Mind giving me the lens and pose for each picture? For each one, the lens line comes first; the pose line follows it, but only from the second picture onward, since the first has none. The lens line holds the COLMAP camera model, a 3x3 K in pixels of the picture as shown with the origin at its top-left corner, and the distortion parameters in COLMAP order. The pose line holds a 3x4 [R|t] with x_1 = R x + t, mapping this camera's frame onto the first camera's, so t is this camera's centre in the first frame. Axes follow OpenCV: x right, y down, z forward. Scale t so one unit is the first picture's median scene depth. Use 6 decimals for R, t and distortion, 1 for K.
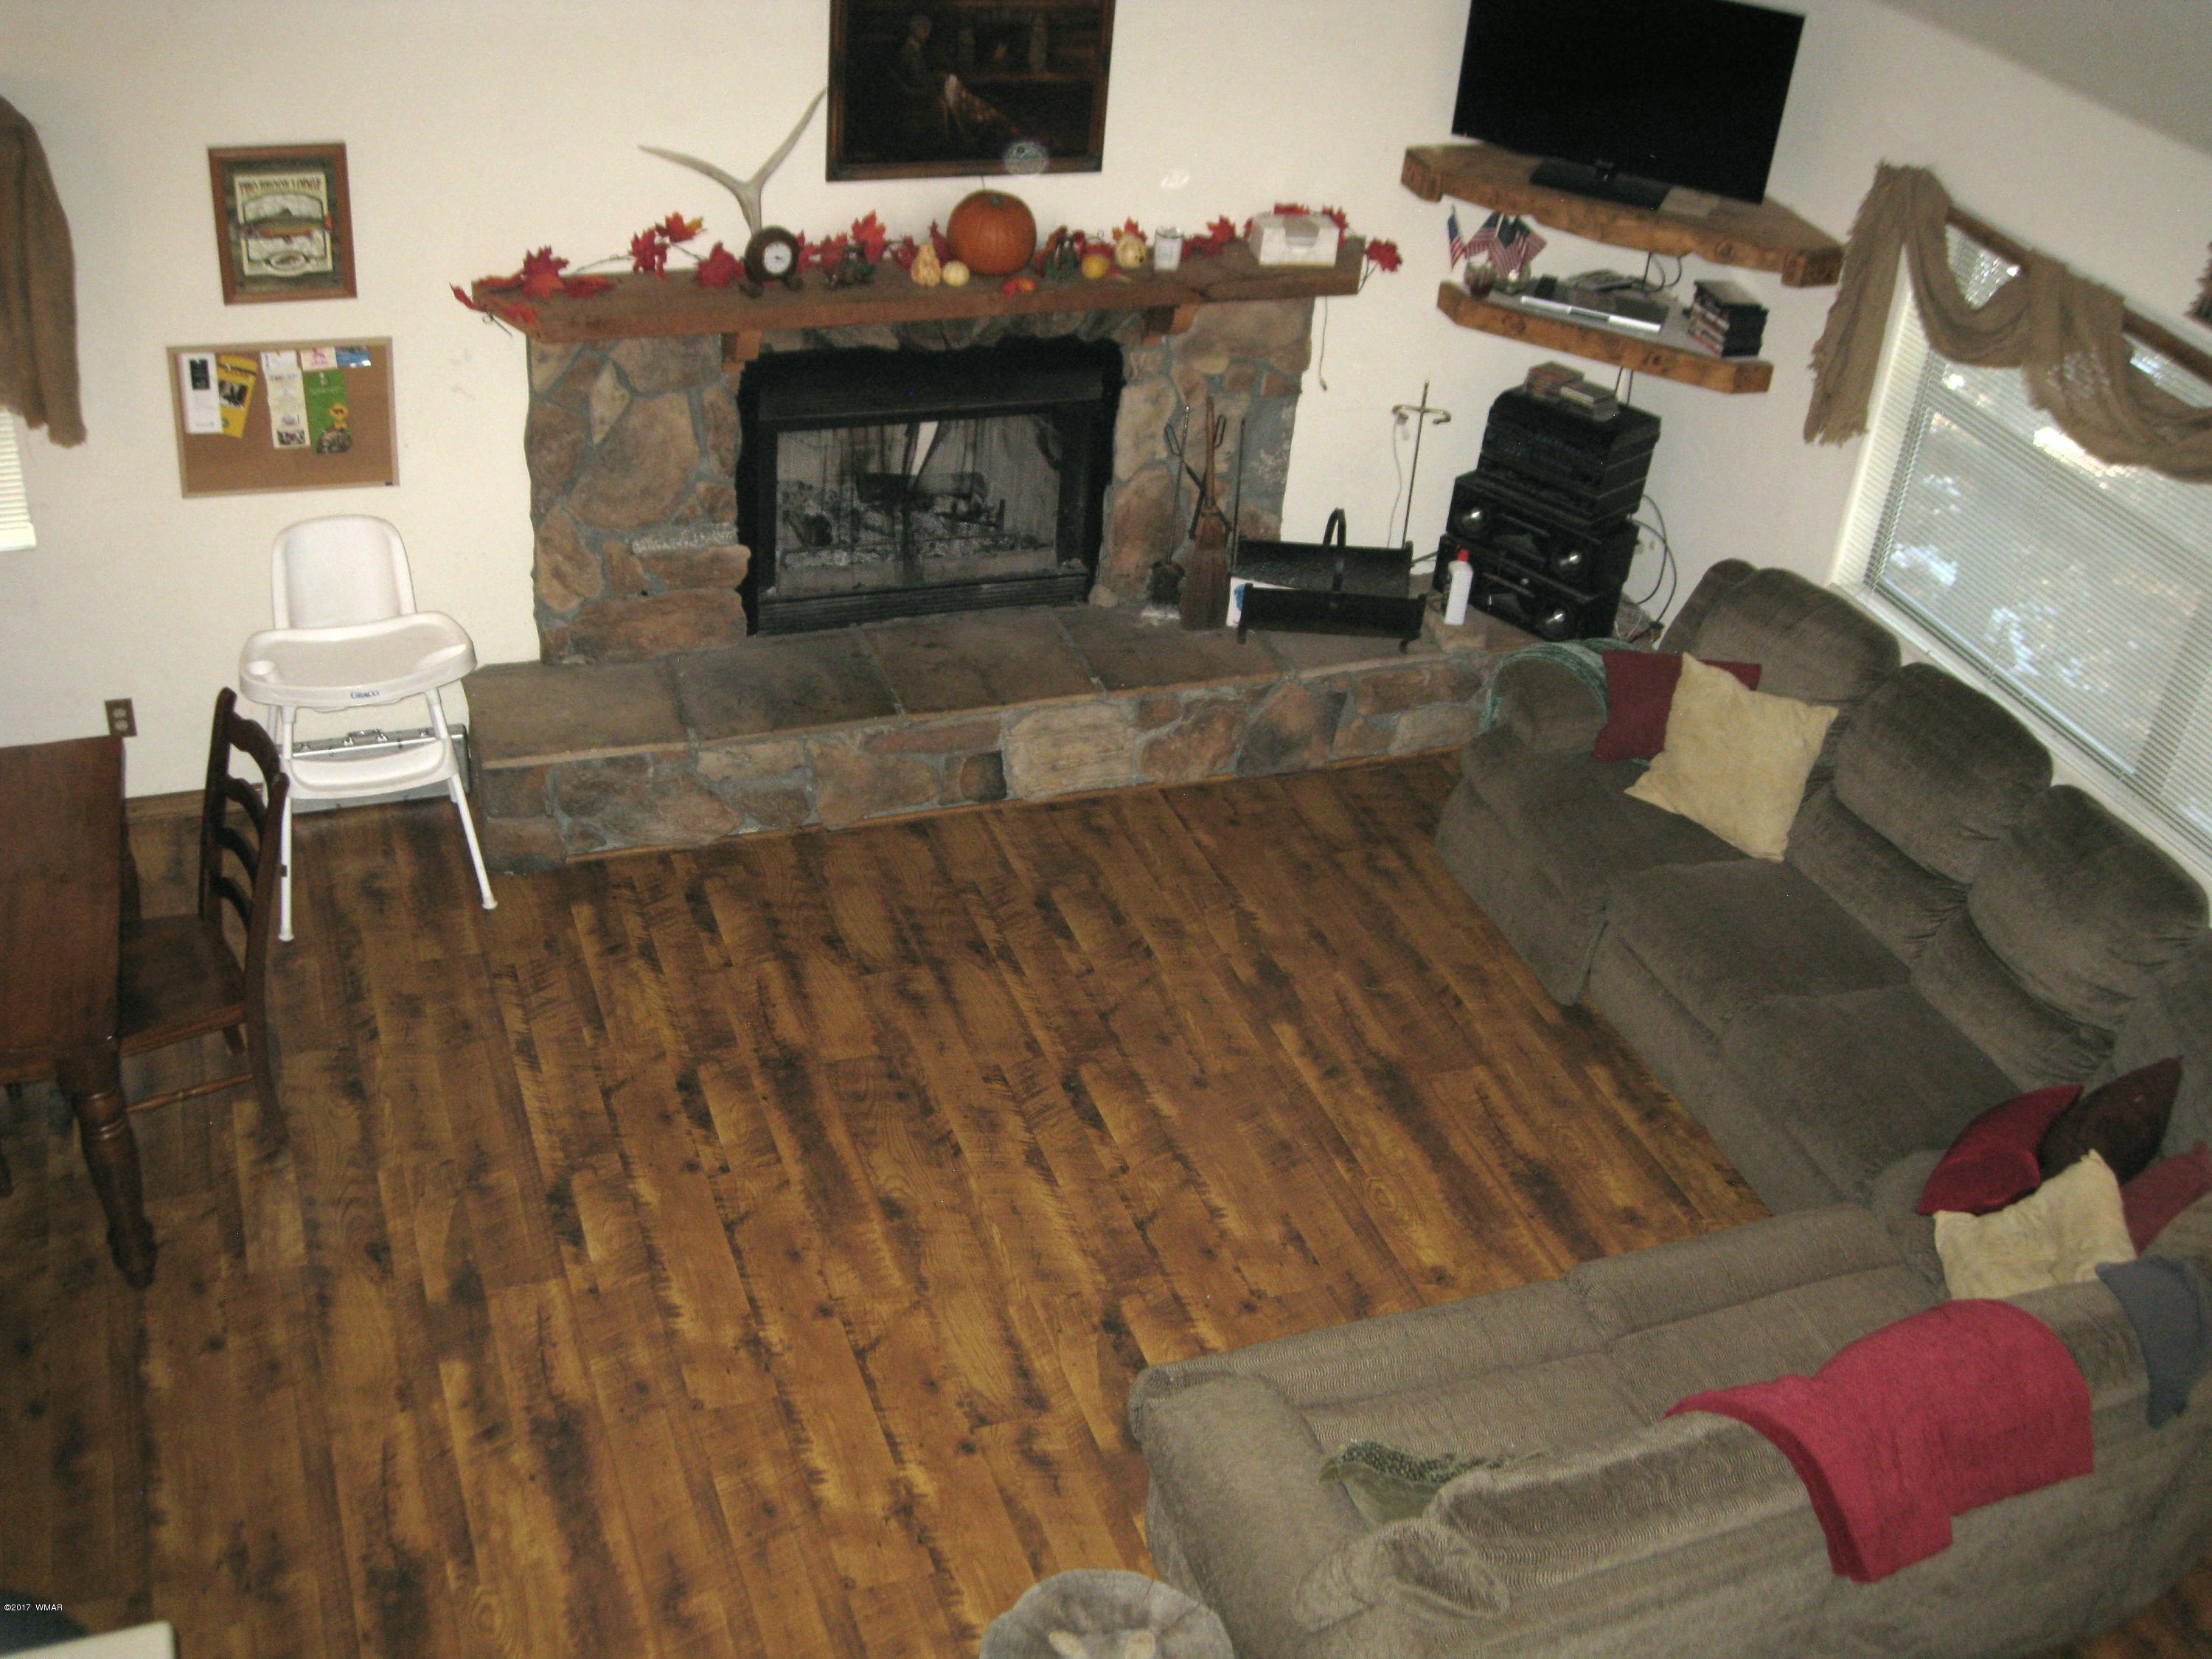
lens RADIAL K [[2375.7, 0, 1118.5], [0, 2375.7, 862.9], [0, 0, 1]] dist [-0.100719, 0.000000]
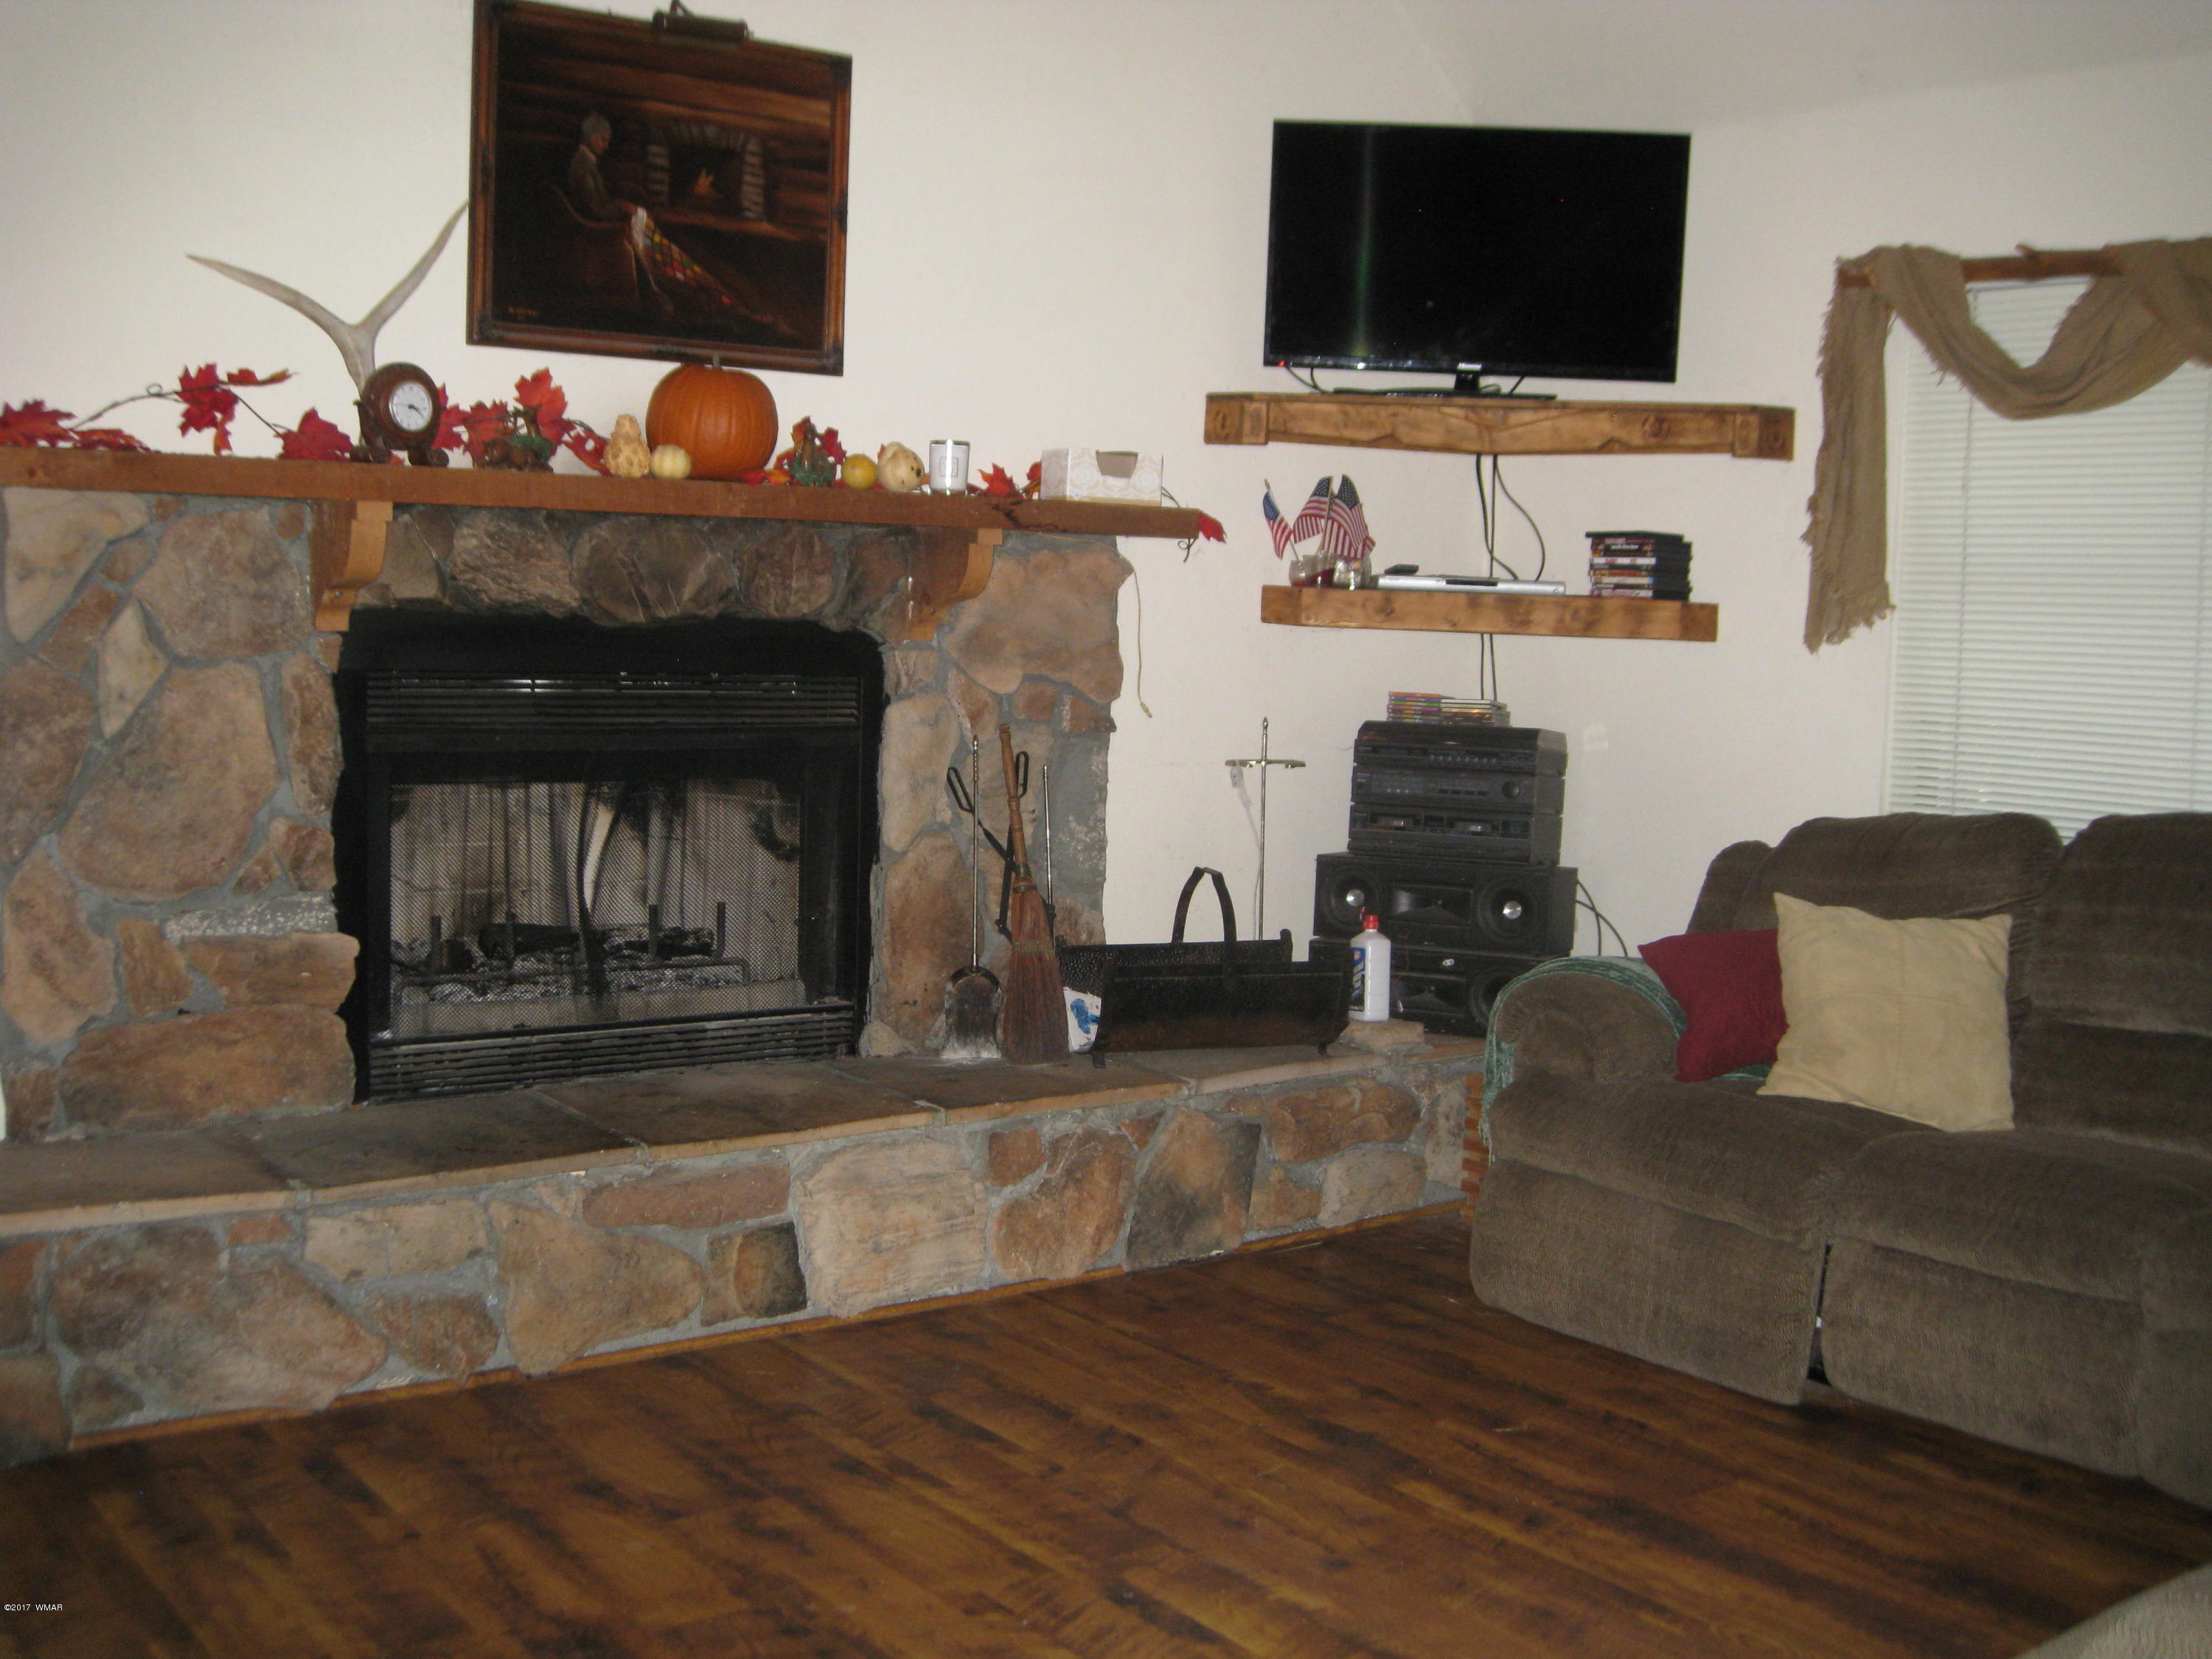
lens RADIAL K [[2375.7, 0, 1119.1], [0, 2375.7, 852.7], [0, 0, 1]] dist [-0.100719, 0.000000]
pose [[0.953881, -0.086337, 0.287500, -0.151747], [0.208566, 0.879436, -0.427893, 0.165023], [-0.215895, 0.468122, 0.856884, 0.450482]]
